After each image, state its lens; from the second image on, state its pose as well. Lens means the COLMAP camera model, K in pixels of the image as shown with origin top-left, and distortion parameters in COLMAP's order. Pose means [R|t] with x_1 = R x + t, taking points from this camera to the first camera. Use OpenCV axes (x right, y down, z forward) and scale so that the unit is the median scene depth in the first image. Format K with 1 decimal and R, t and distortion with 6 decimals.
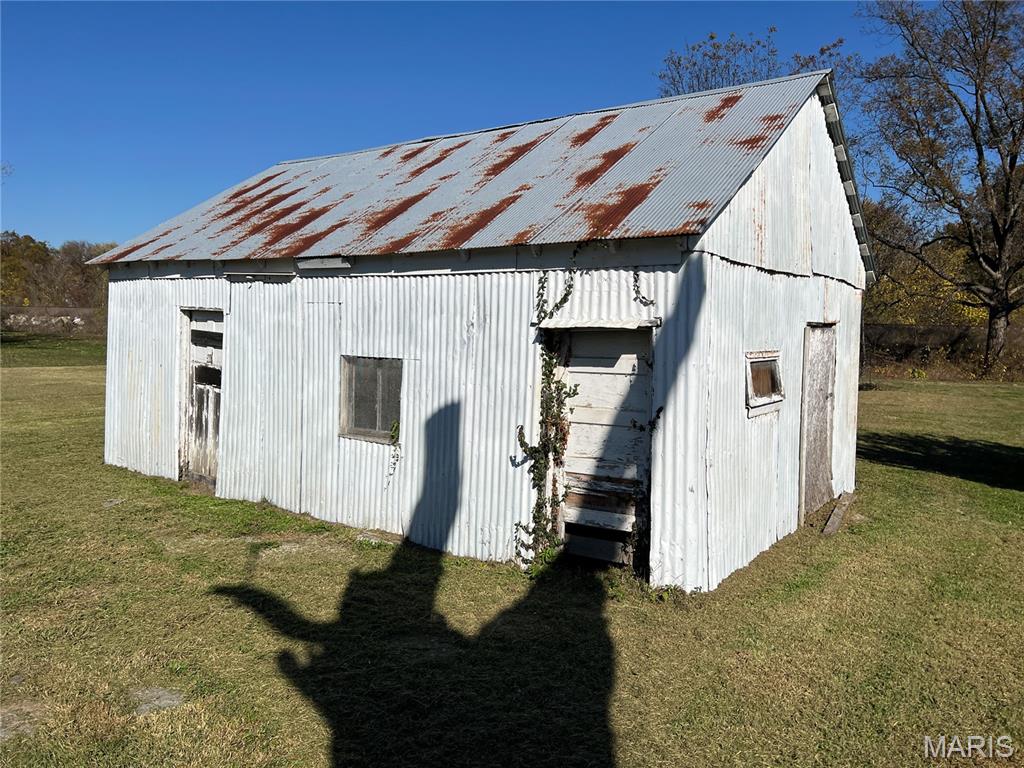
lens RADIAL K [[773.5, 0, 517.3], [0, 773.5, 382.6], [0, 0, 1]] dist [0.048103, -0.037731]
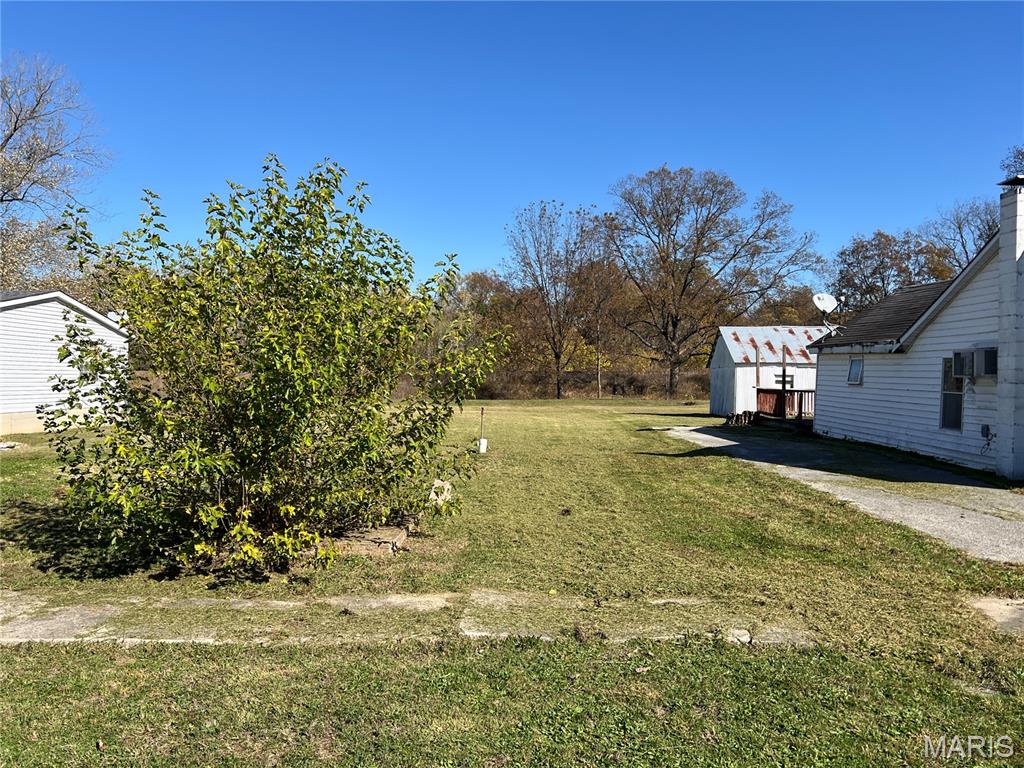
lens RADIAL K [[773.5, 0, 519.4], [0, 773.5, 387.4], [0, 0, 1]] dist [0.048103, -0.037731]
pose [[0.831798, -0.023995, 0.554560, -5.326037], [0.052743, 0.997962, -0.035929, 0.060374], [-0.552567, 0.059135, 0.831368, -2.220647]]
